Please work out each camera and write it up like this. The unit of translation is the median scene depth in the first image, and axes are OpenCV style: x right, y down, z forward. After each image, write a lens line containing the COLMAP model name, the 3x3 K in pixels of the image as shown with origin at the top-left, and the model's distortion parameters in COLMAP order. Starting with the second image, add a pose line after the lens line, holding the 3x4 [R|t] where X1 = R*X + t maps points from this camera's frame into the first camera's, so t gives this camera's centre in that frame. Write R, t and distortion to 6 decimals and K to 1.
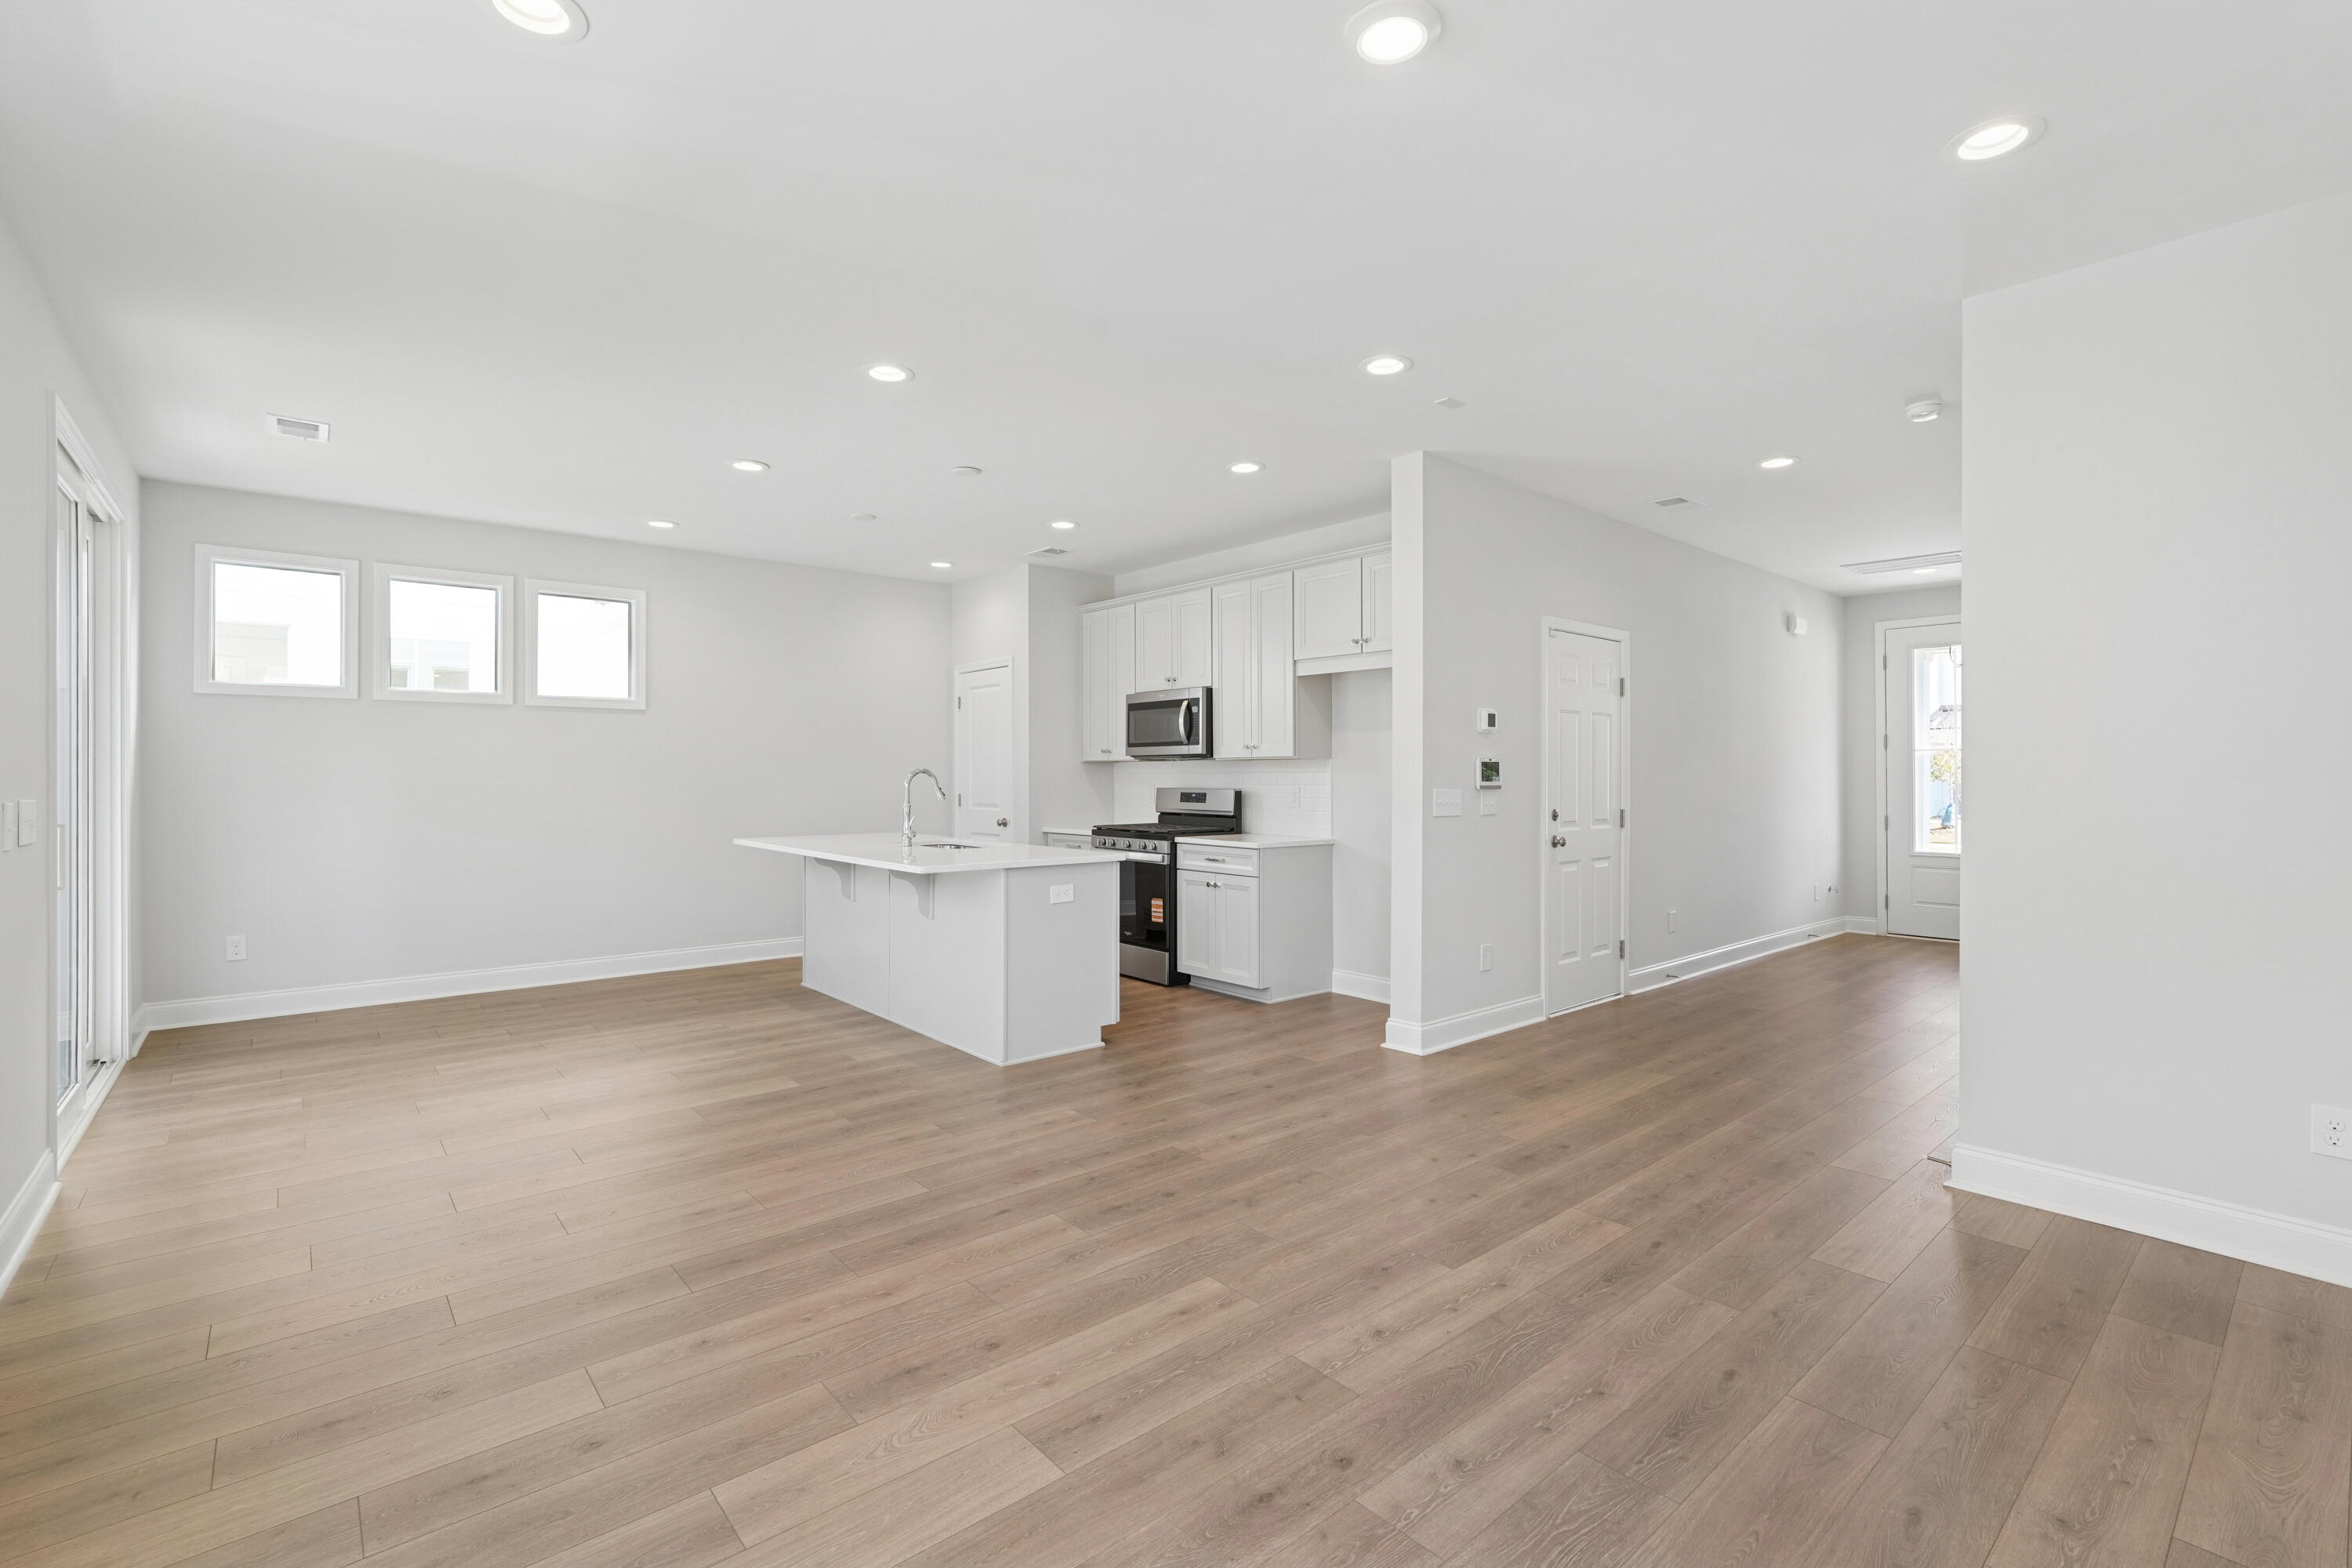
lens RADIAL K [[1054.6, 0, 1197.4], [0, 1054.6, 777.8], [0, 0, 1]] dist [0.002254, 0.000247]
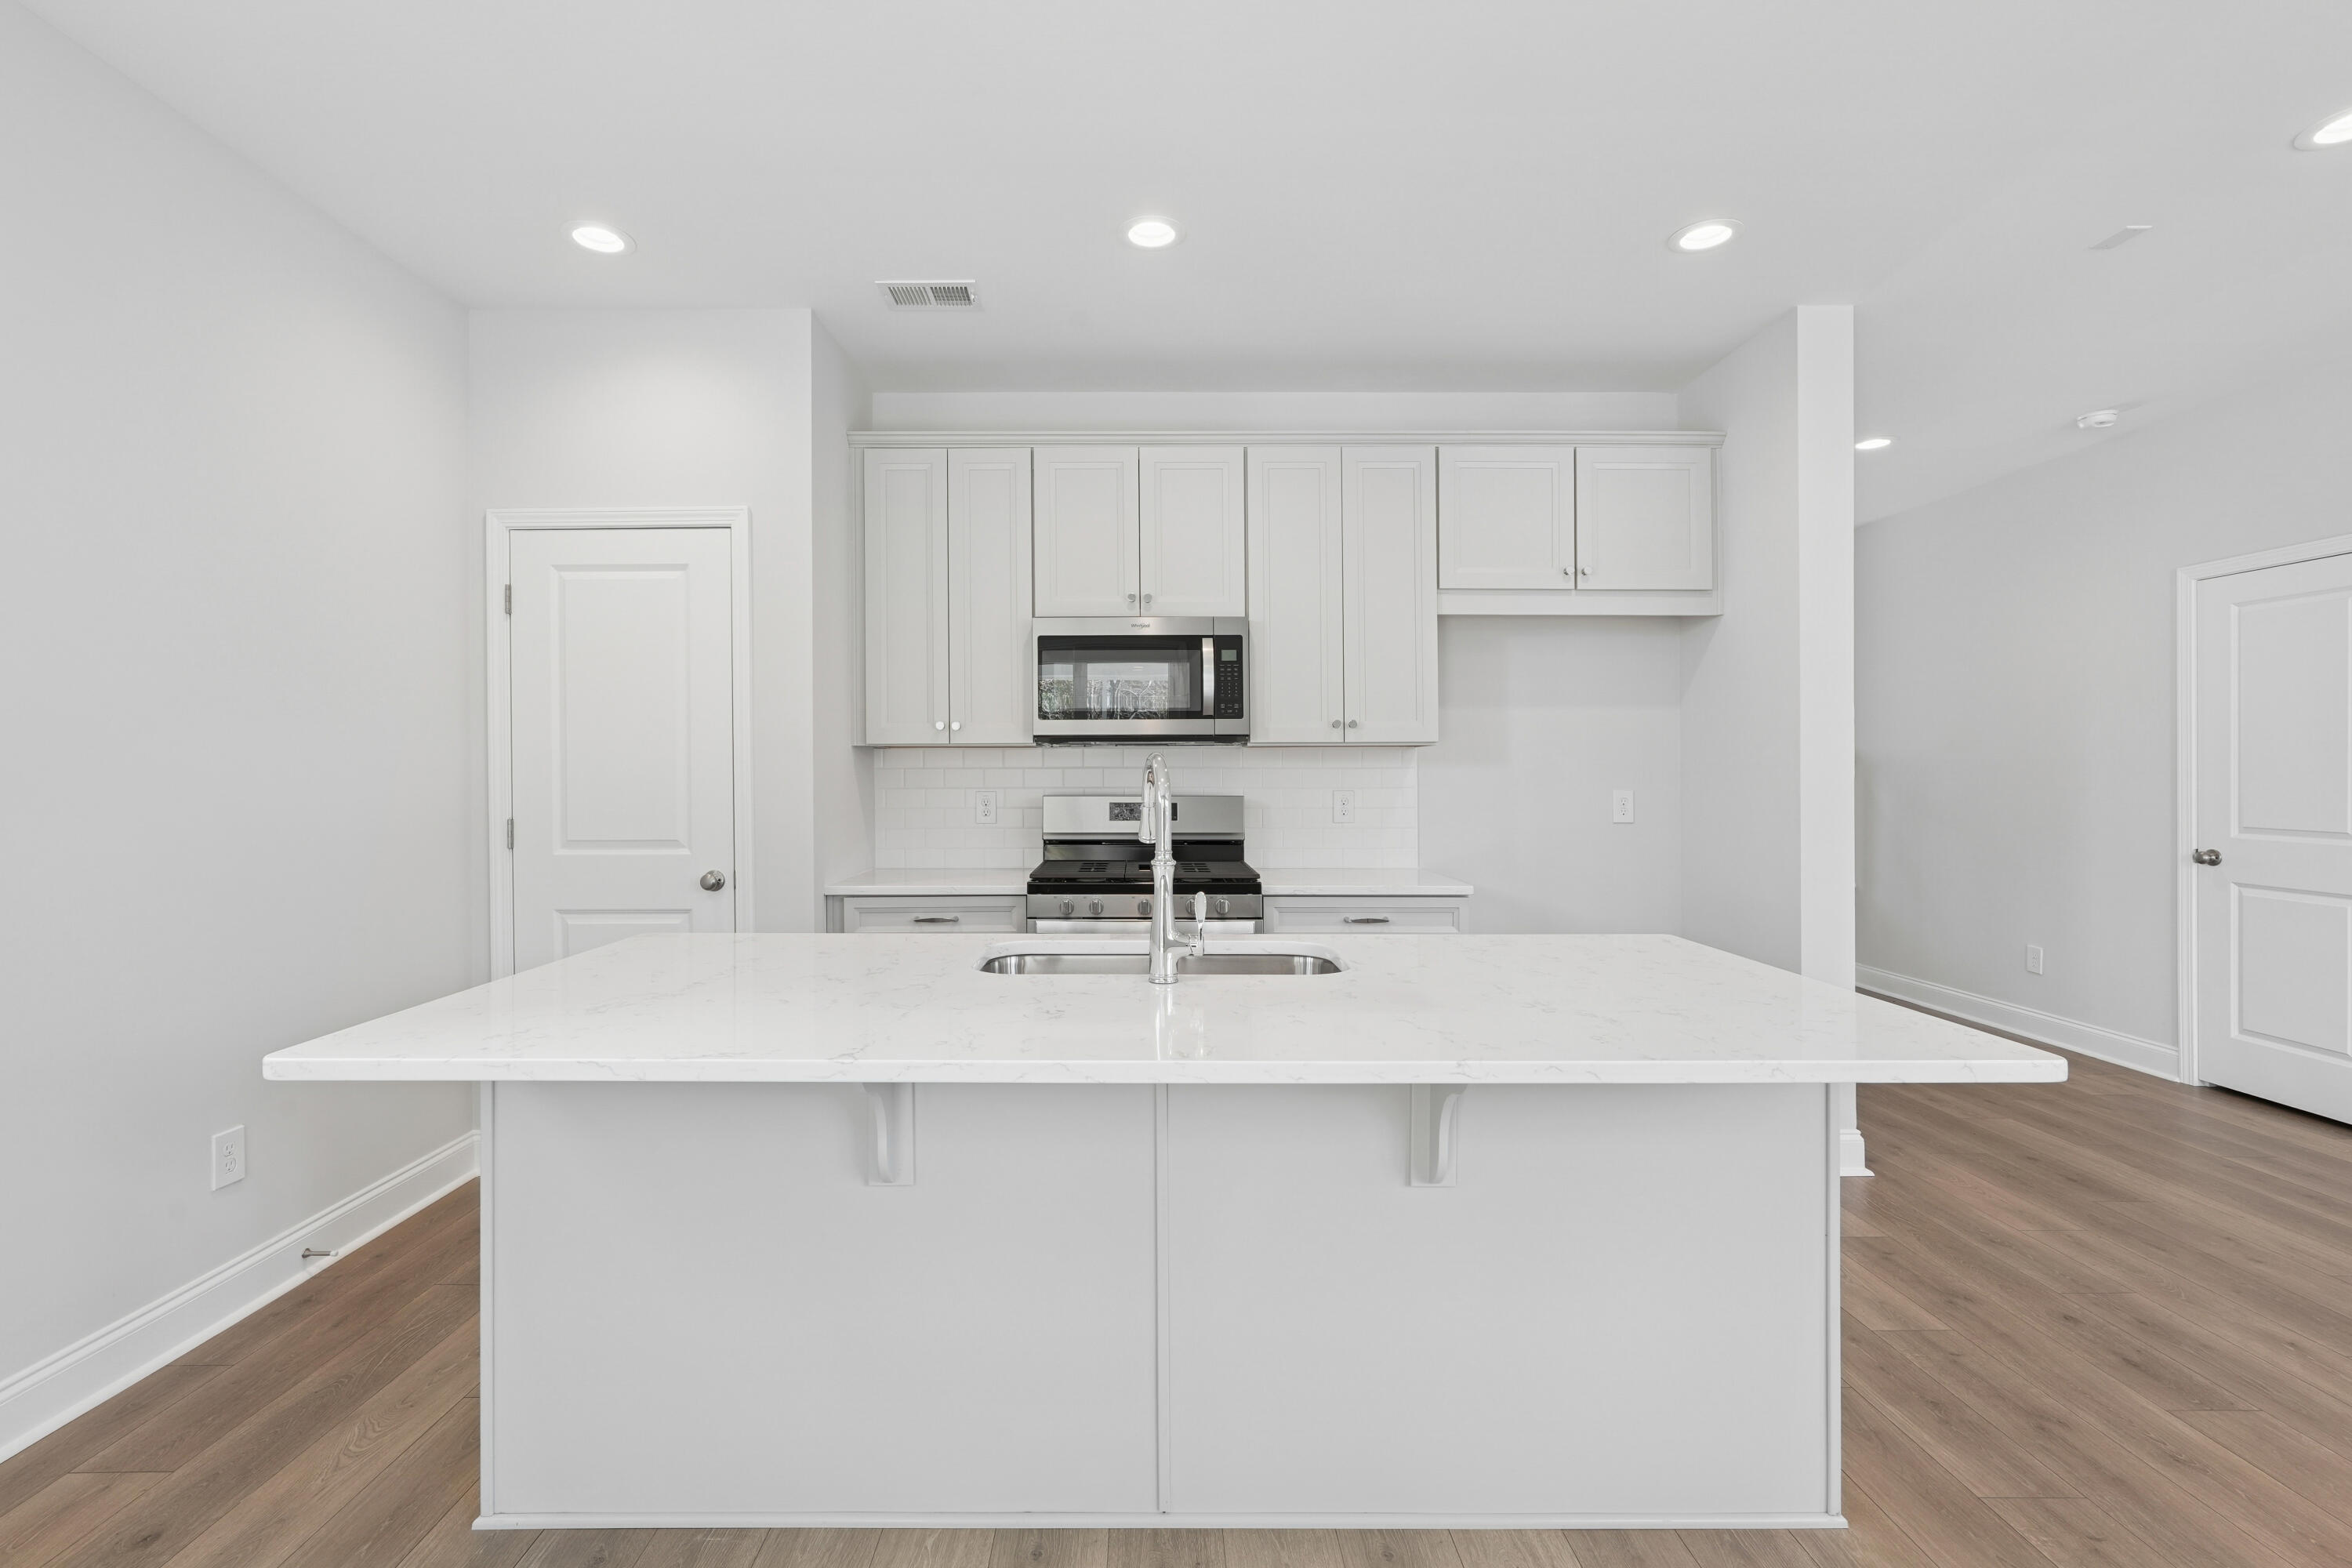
lens RADIAL K [[1054.6, 0, 1167.9], [0, 1054.6, 767.5], [0, 0, 1]] dist [0.002254, 0.000247]
pose [[0.660839, -0.002188, 0.750525, -0.464129], [0.004828, 0.999987, -0.001336, -0.004471], [-0.750512, 0.004506, 0.660841, 0.670399]]
